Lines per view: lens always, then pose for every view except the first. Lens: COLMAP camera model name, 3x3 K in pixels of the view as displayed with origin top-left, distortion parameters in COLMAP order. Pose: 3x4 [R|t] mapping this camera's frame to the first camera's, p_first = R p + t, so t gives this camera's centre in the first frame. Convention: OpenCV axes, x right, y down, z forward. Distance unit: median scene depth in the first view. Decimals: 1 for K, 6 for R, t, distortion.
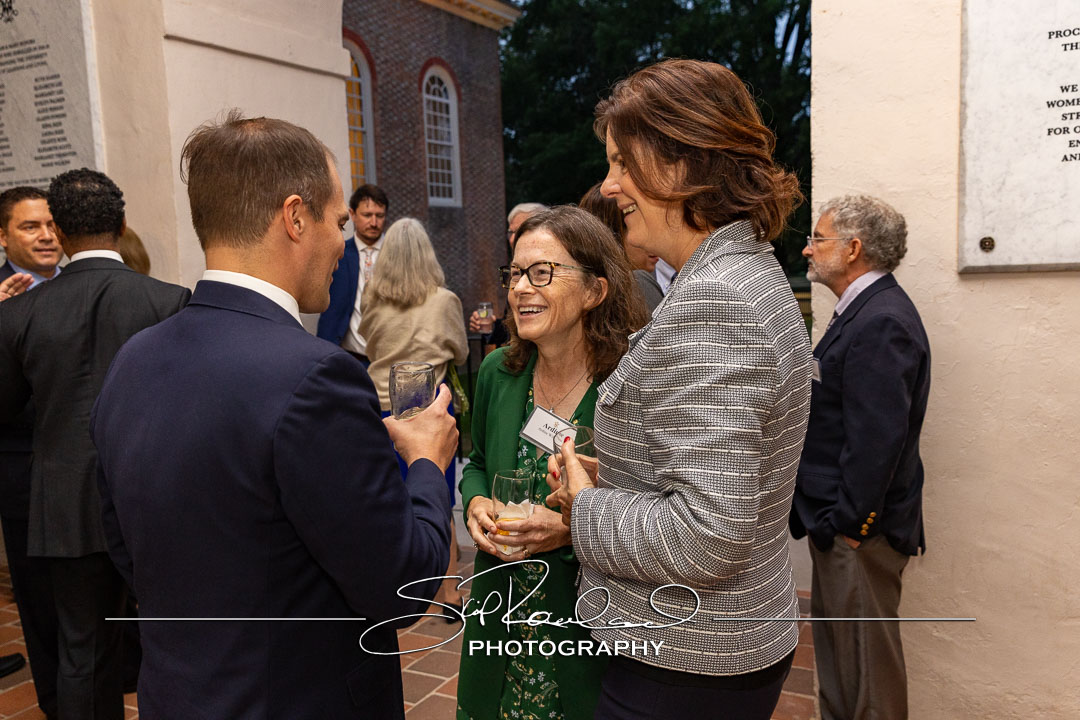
lens RADIAL K [[933.4, 0, 540.0], [0, 933.4, 360.0], [0, 0, 1]] dist [0.003007, 0.009858]
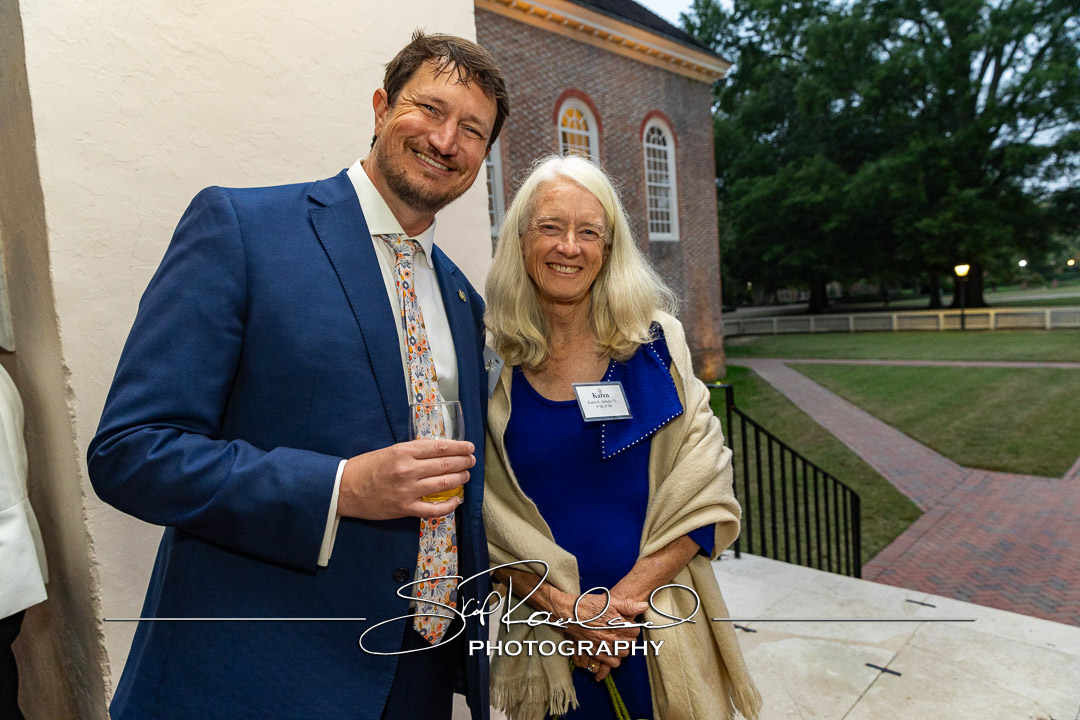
lens RADIAL K [[713.2, 0, 520.4], [0, 713.2, 360.4], [0, 0, 1]] dist [0.003714, 0.000144]
pose [[0.954933, -0.005475, -0.296770, -0.011812], [0.001958, 0.999924, -0.012148, -0.008747], [0.296814, 0.011019, 0.954872, 0.122317]]
